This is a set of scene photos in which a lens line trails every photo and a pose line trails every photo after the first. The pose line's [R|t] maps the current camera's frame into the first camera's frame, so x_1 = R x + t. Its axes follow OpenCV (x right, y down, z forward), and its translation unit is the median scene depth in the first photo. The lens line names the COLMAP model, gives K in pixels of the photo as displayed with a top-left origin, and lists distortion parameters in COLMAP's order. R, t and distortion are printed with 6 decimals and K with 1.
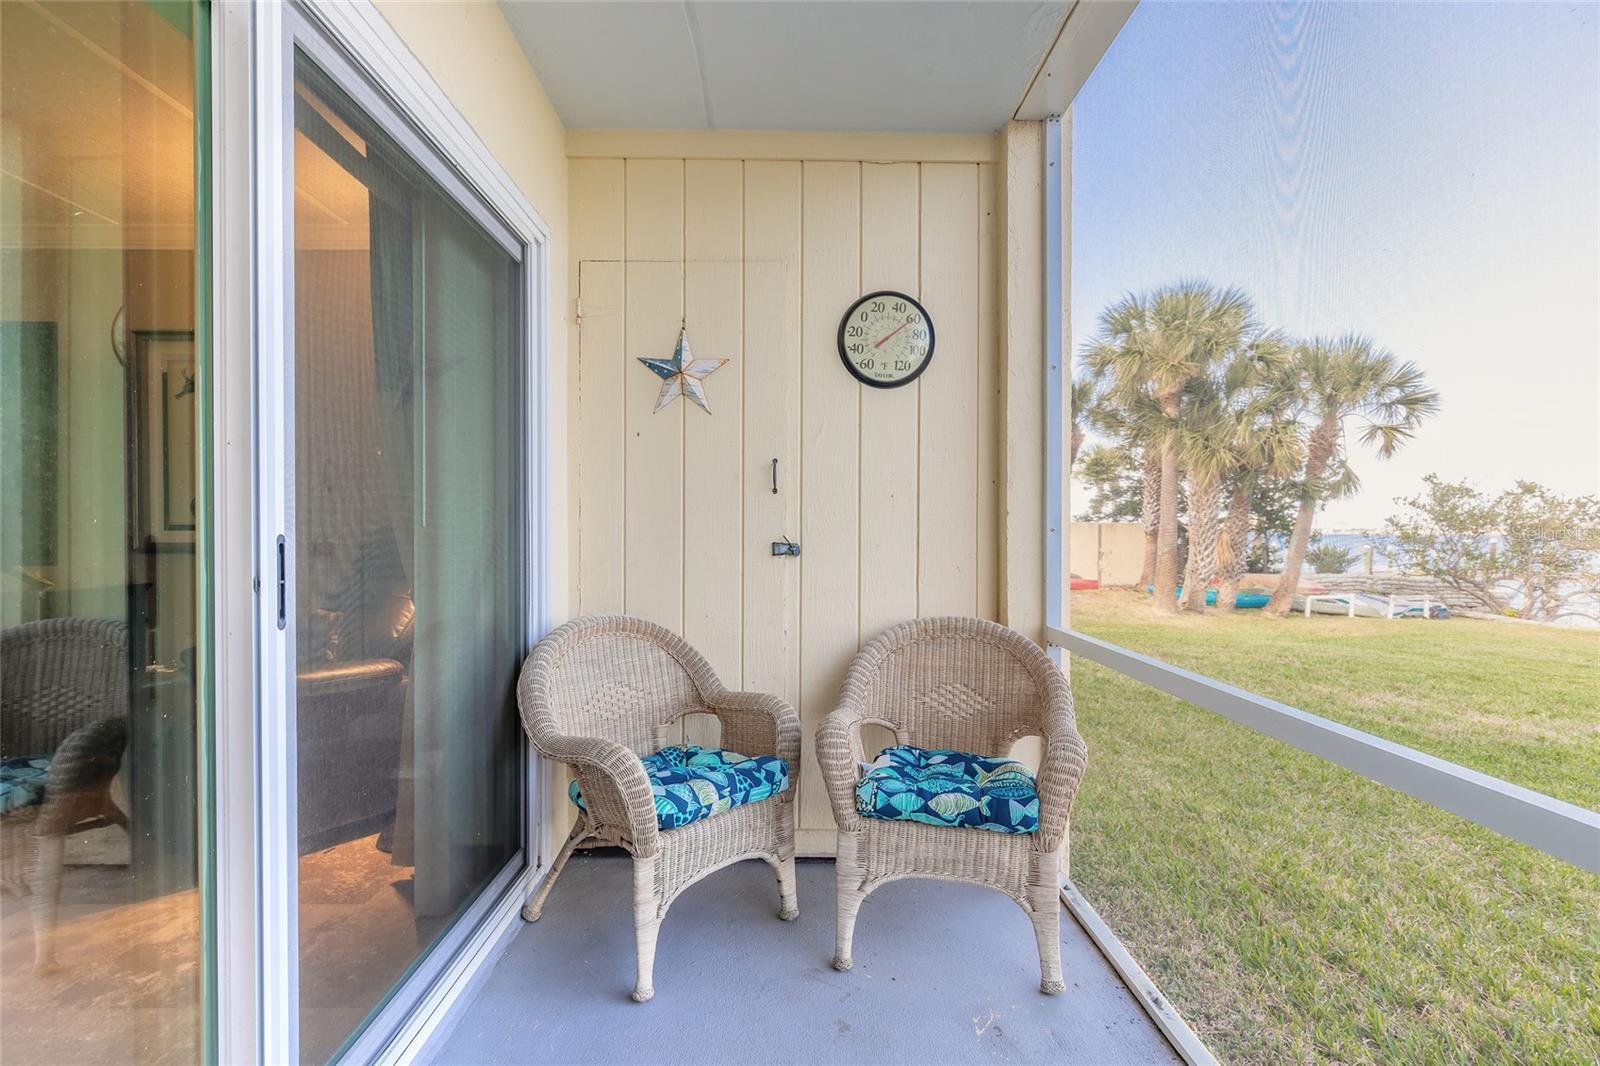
lens RADIAL K [[748.5, 0, 801.0], [0, 748.5, 537.4], [0, 0, 1]] dist [-0.002323, -0.000234]
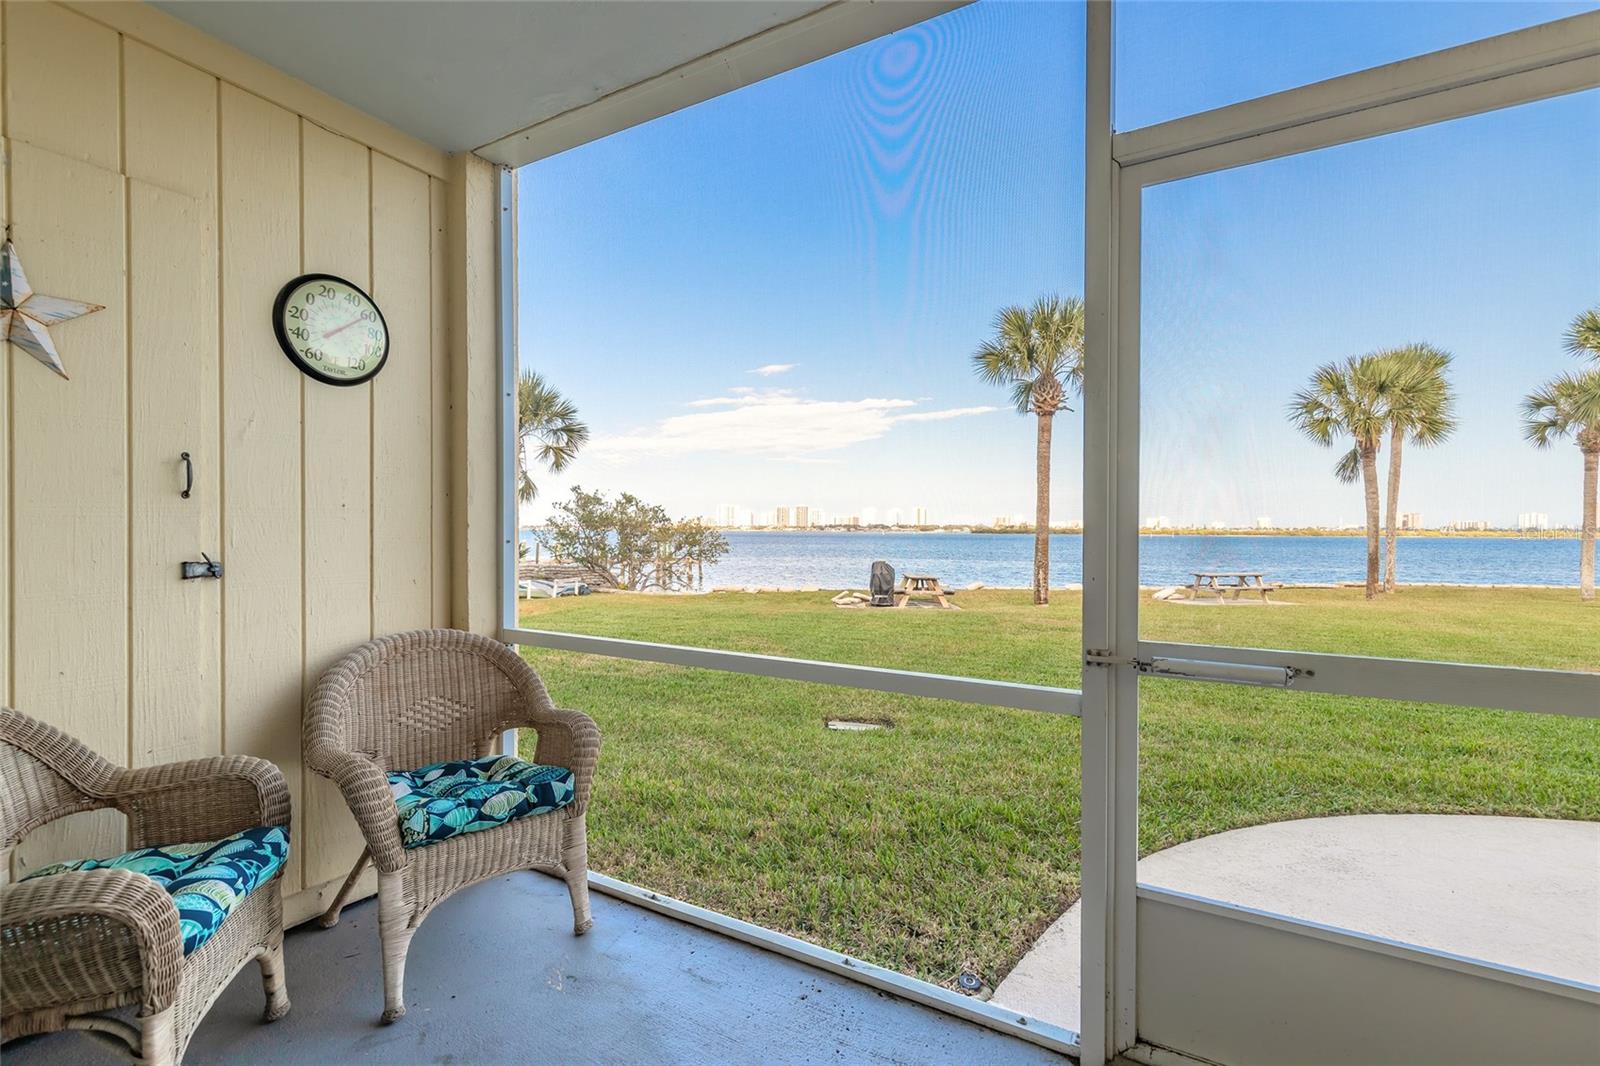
lens RADIAL K [[716.5, 0, 795.3], [0, 716.5, 536.9], [0, 0, 1]] dist [0.003269, 0.000077]
pose [[0.518390, -0.007608, 0.855110, -0.358306], [0.003005, 0.999970, 0.007075, -0.023333], [-0.855139, -0.001098, 0.518398, 0.088811]]
